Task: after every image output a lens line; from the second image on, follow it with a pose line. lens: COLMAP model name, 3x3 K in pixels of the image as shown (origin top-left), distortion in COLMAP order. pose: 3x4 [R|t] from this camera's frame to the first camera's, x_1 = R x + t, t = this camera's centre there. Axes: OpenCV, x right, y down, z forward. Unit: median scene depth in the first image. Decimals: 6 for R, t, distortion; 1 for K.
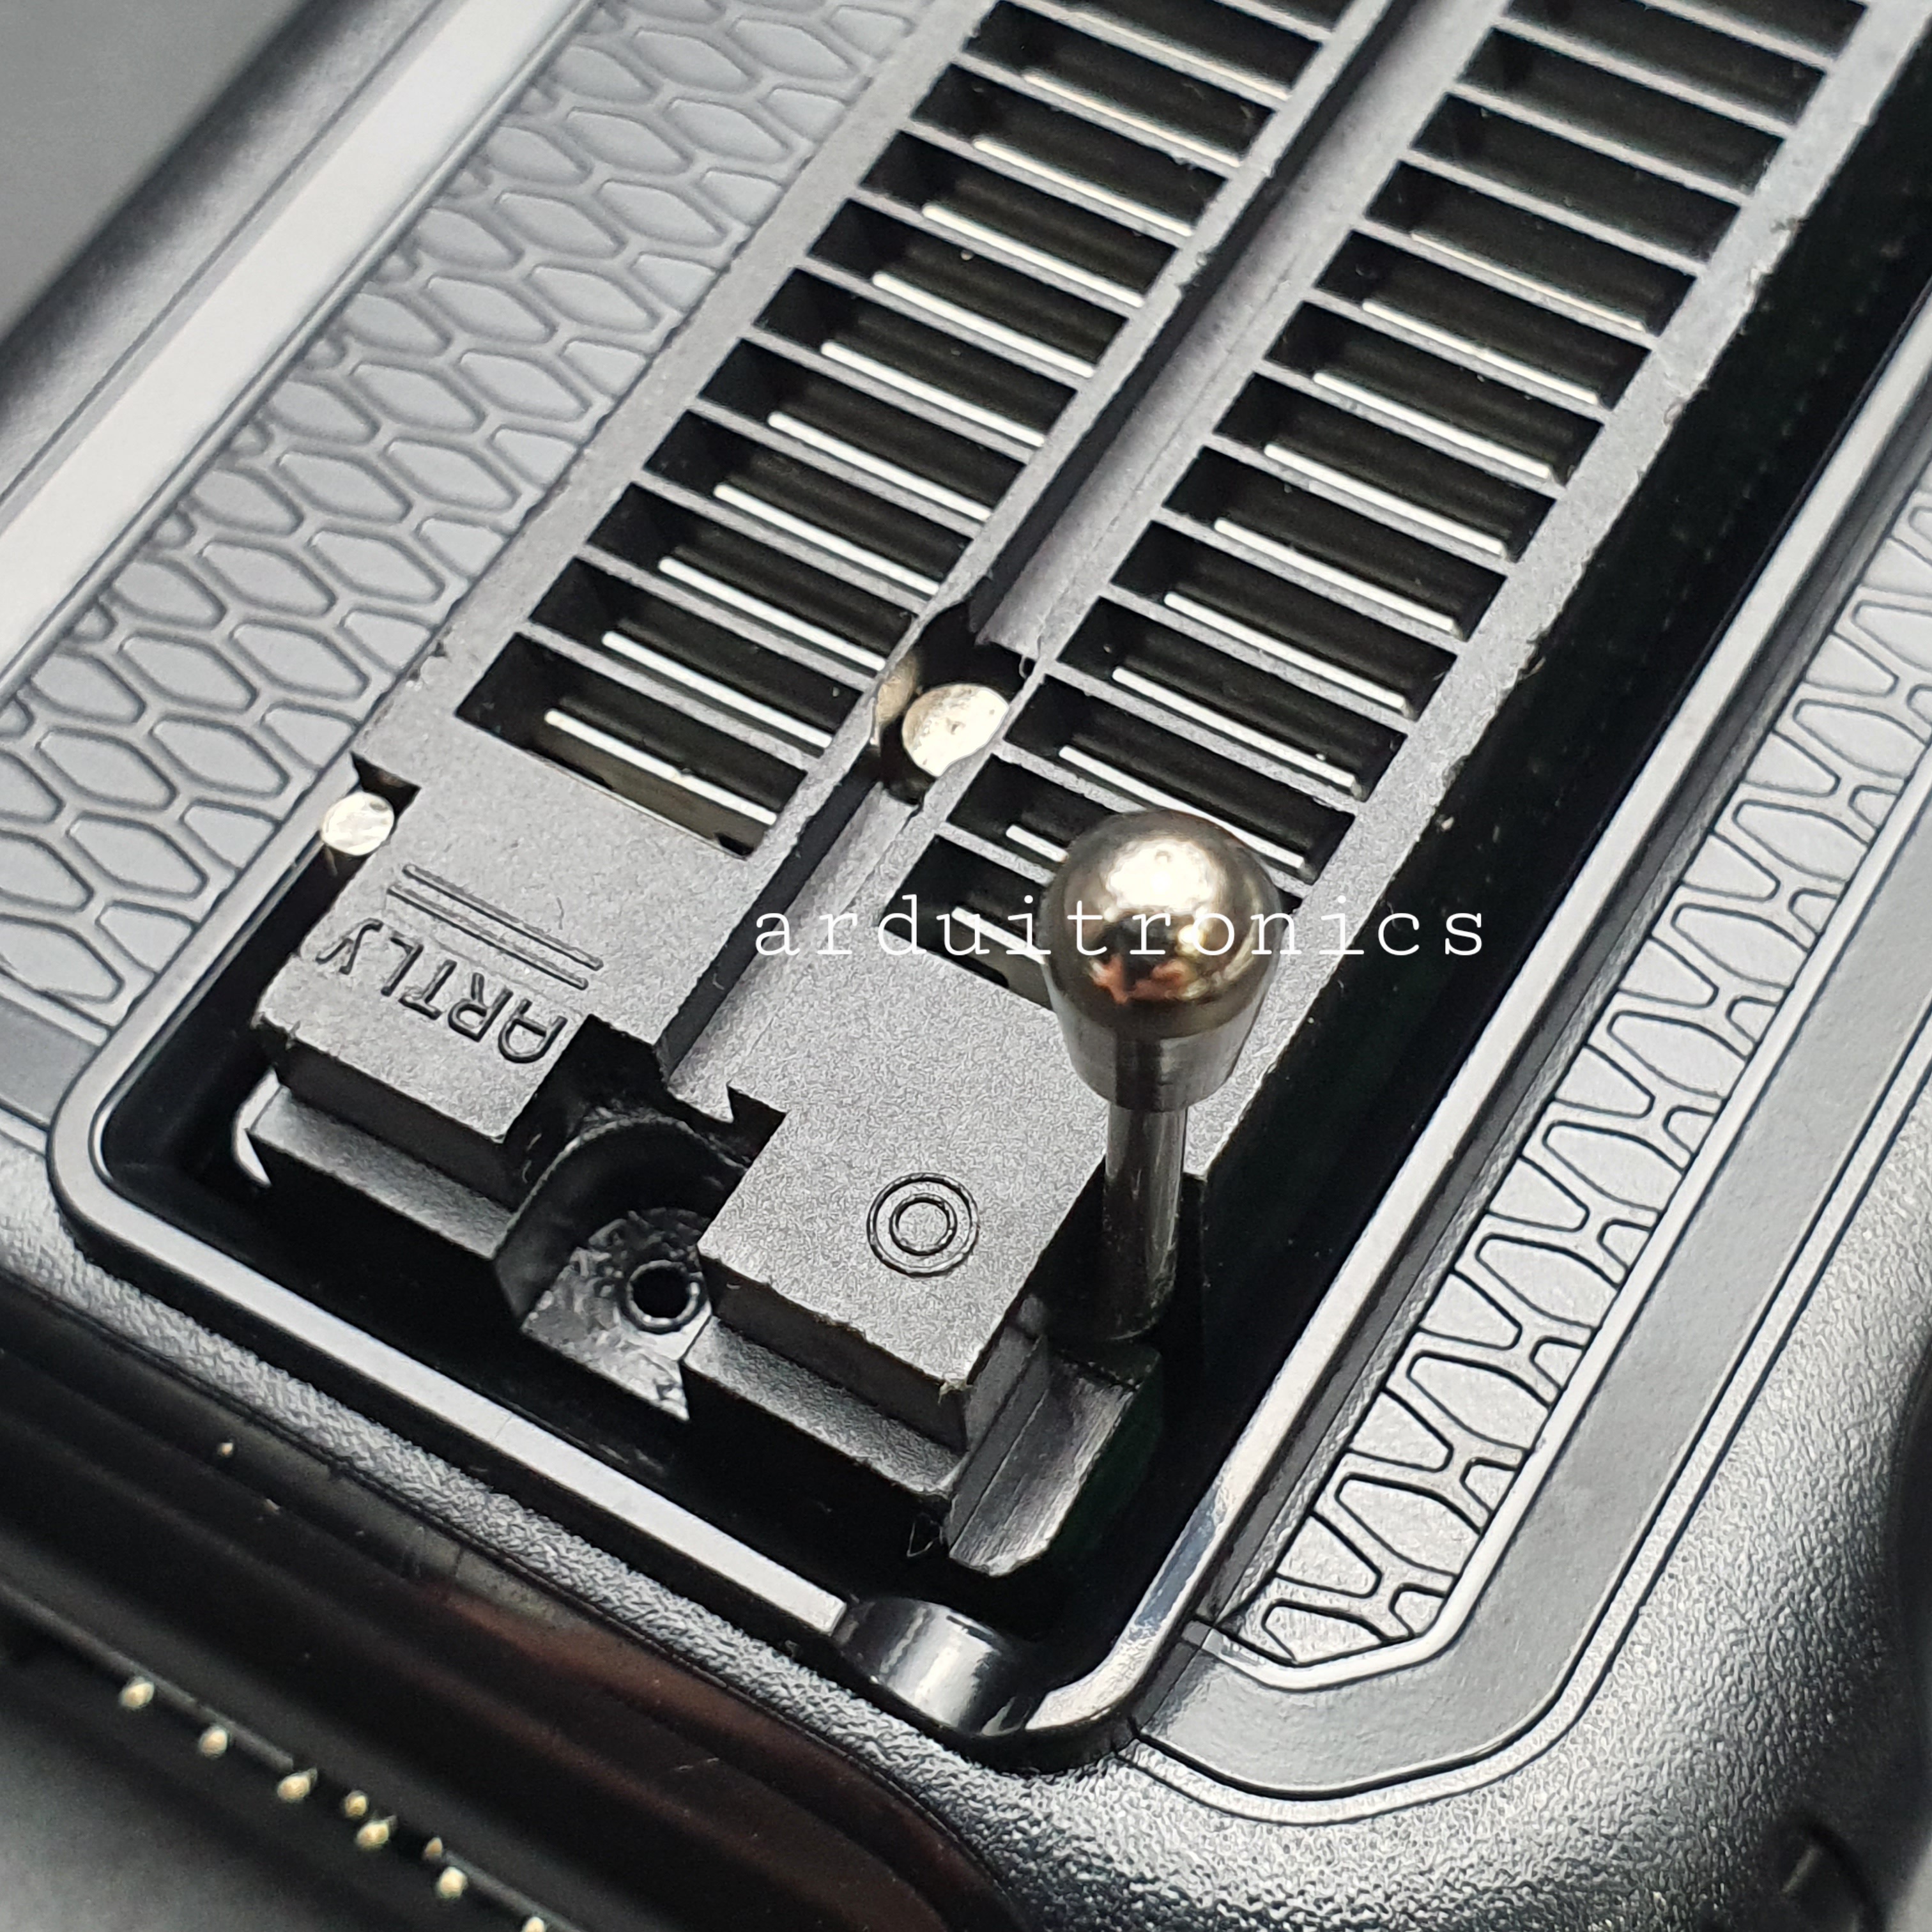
lens RADIAL K [[3563.0, 0, 862.5], [0, 3563.0, 965.4], [0, 0, 1]] dist [0.352257, -0.001377]
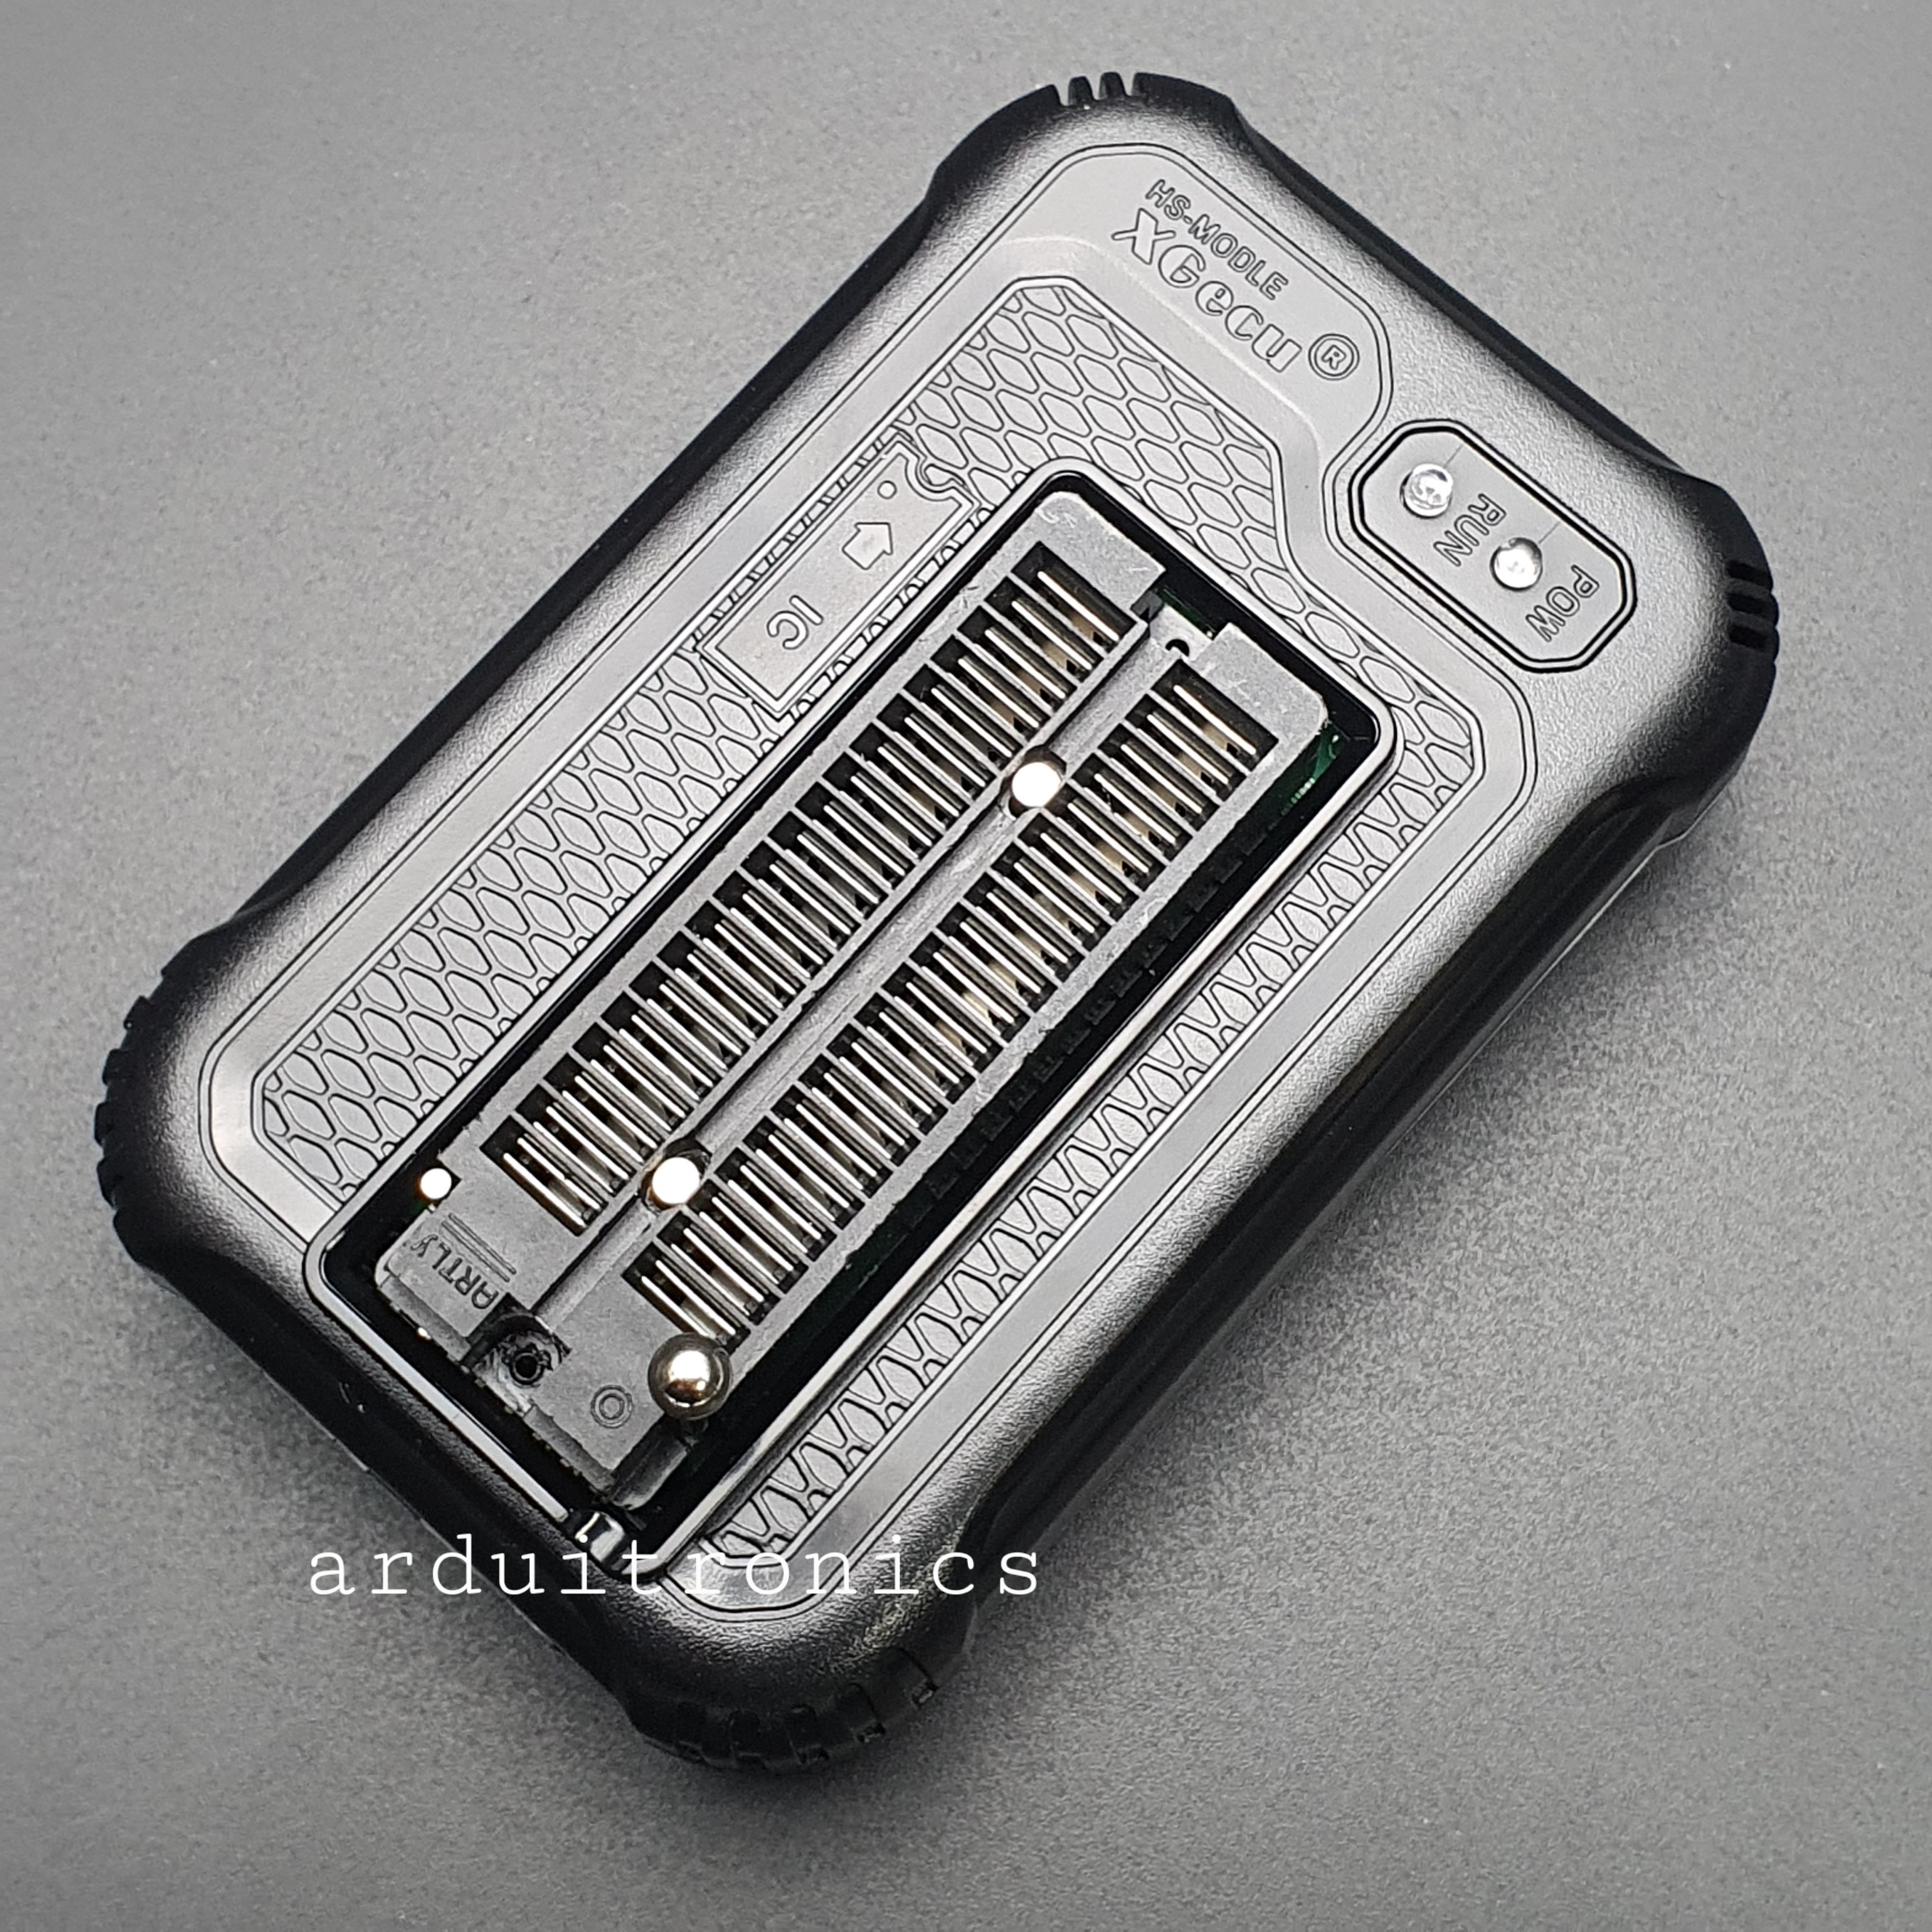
lens RADIAL K [[3495.6, 0, 938.4], [0, 3495.6, 965.8], [0, 0, 1]] dist [0.029273, -0.018343]
pose [[0.983391, 0.181235, -0.009751, 0.216850], [-0.170161, 0.939324, 0.297850, -1.031199], [0.063140, -0.291244, 0.954563, -1.370916]]
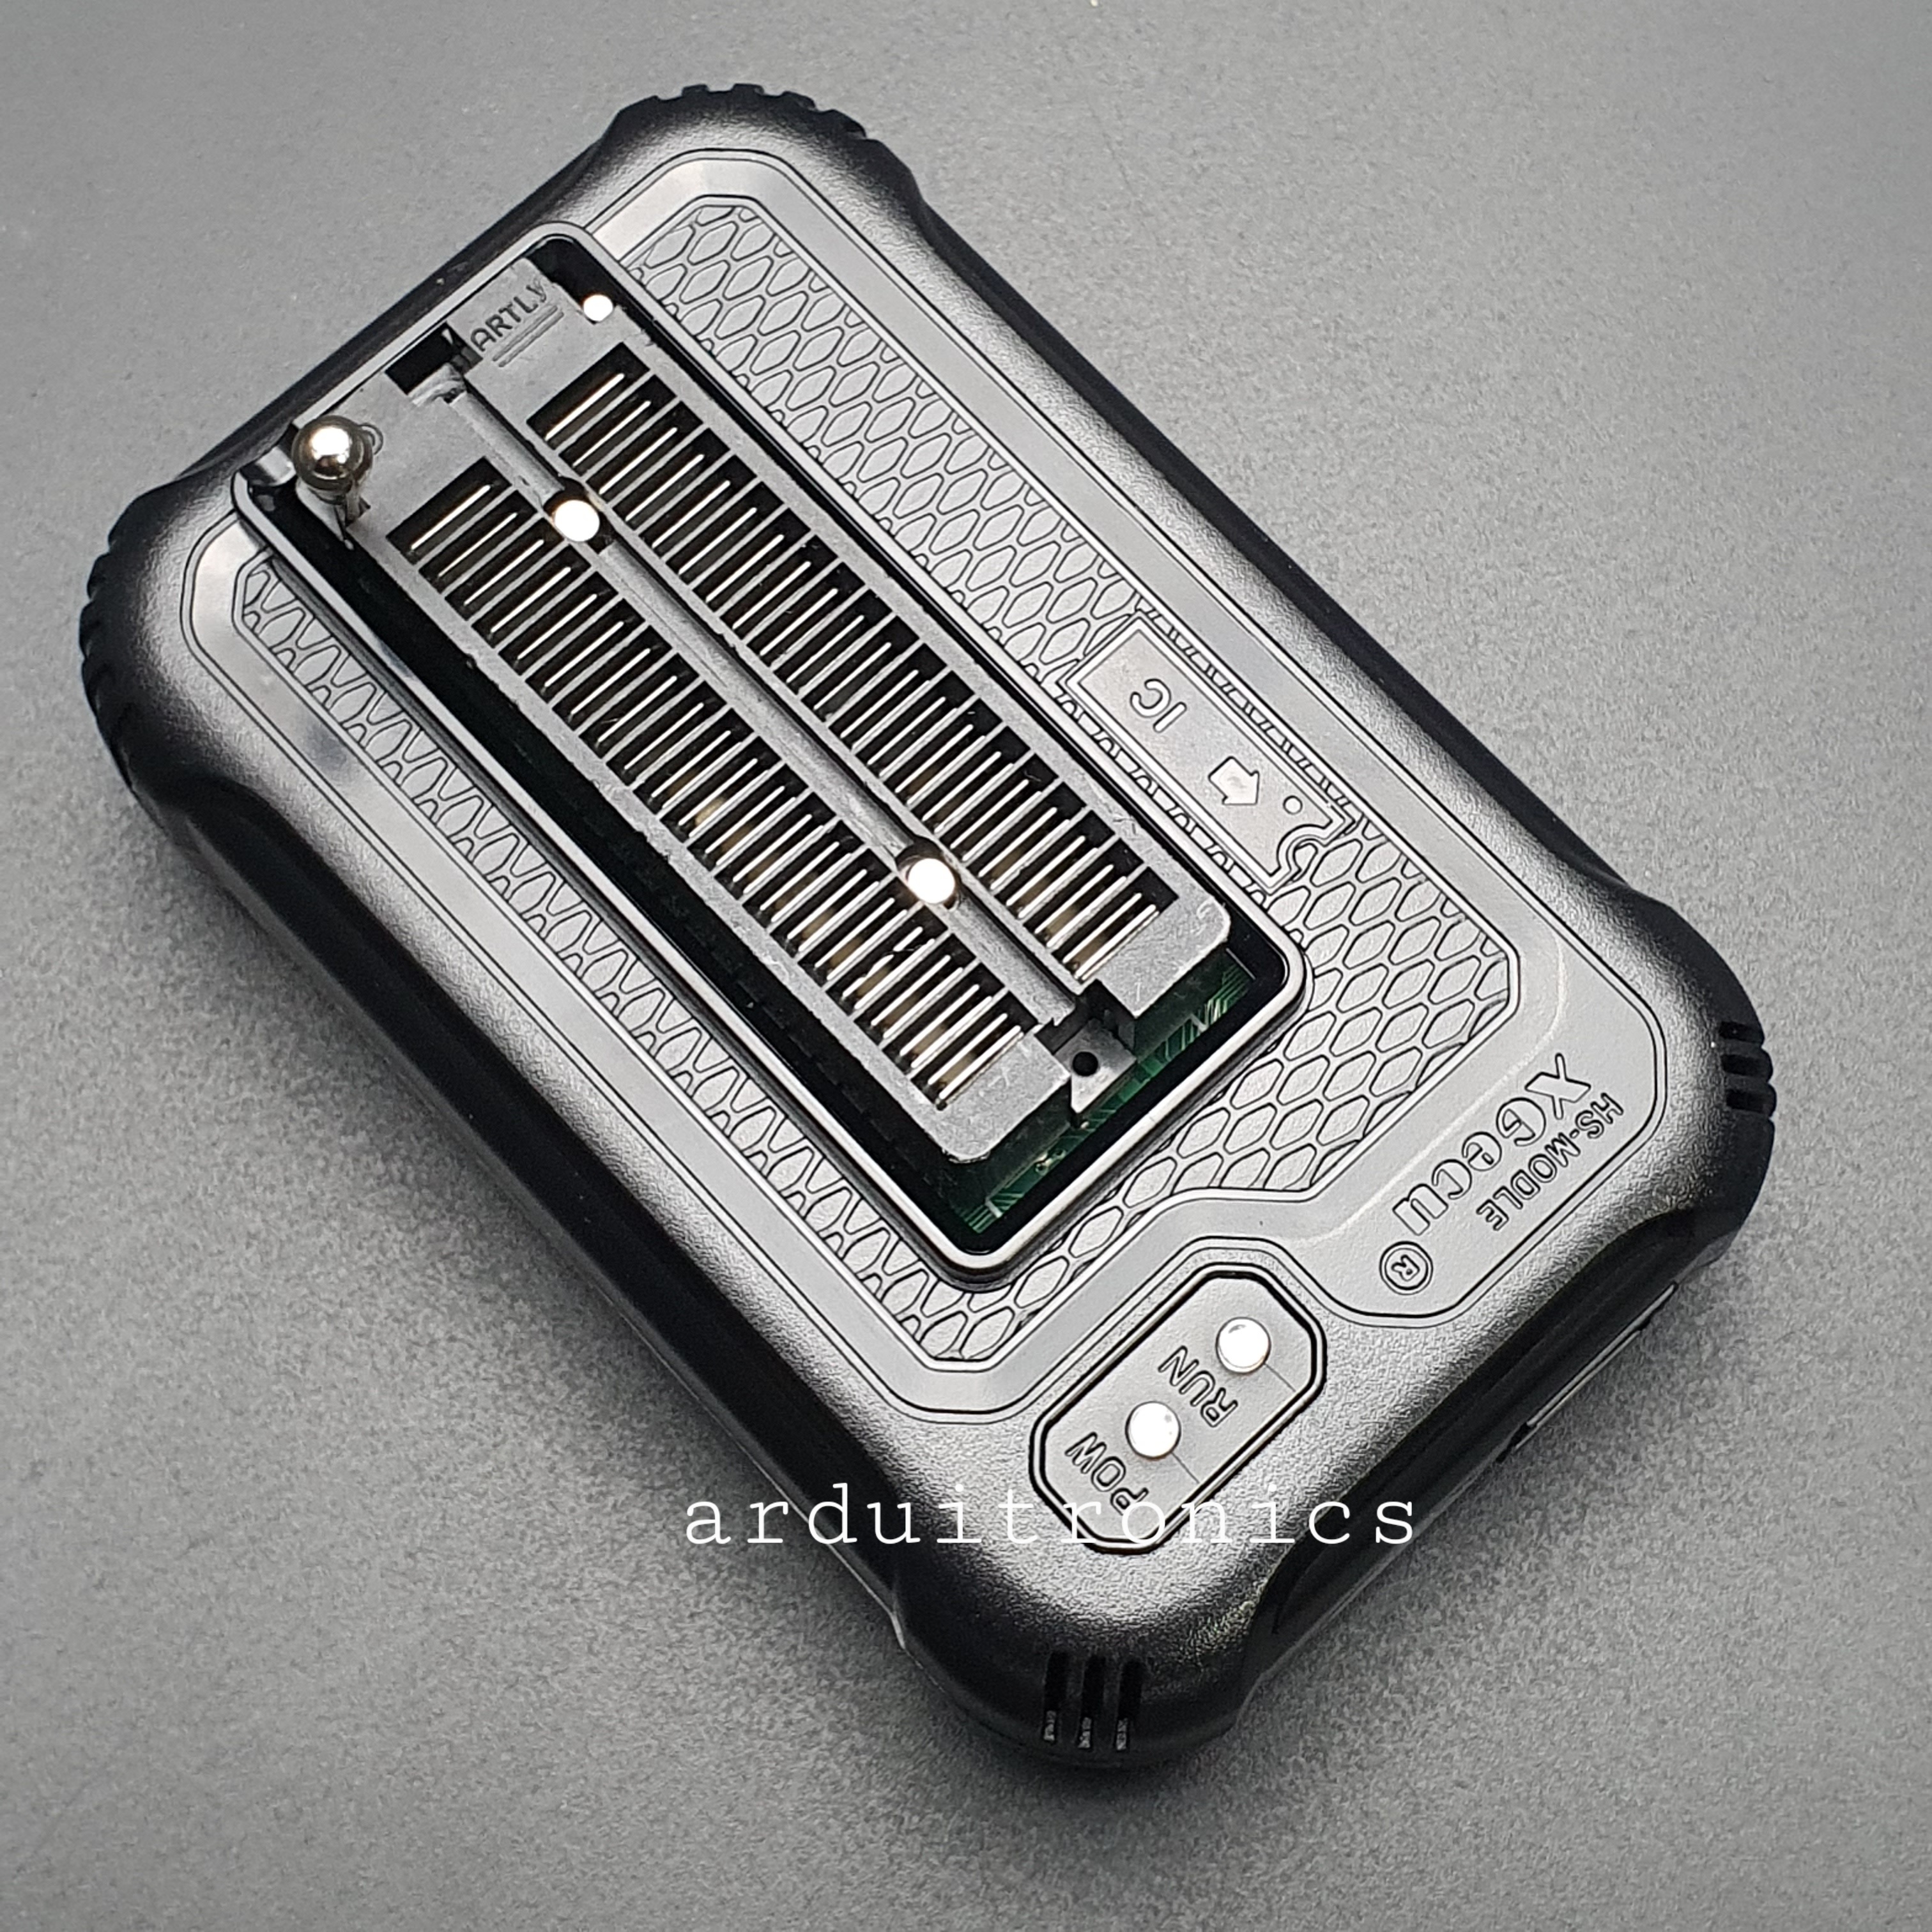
lens RADIAL K [[3495.6, 0, 938.4], [0, 3495.6, 965.8], [0, 0, 1]] dist [0.029273, -0.018343]
pose [[-0.273441, 0.935392, -0.224215, 0.889708], [-0.816428, -0.102445, 0.568288, -1.892276], [0.508602, 0.338449, 0.791692, -0.843715]]
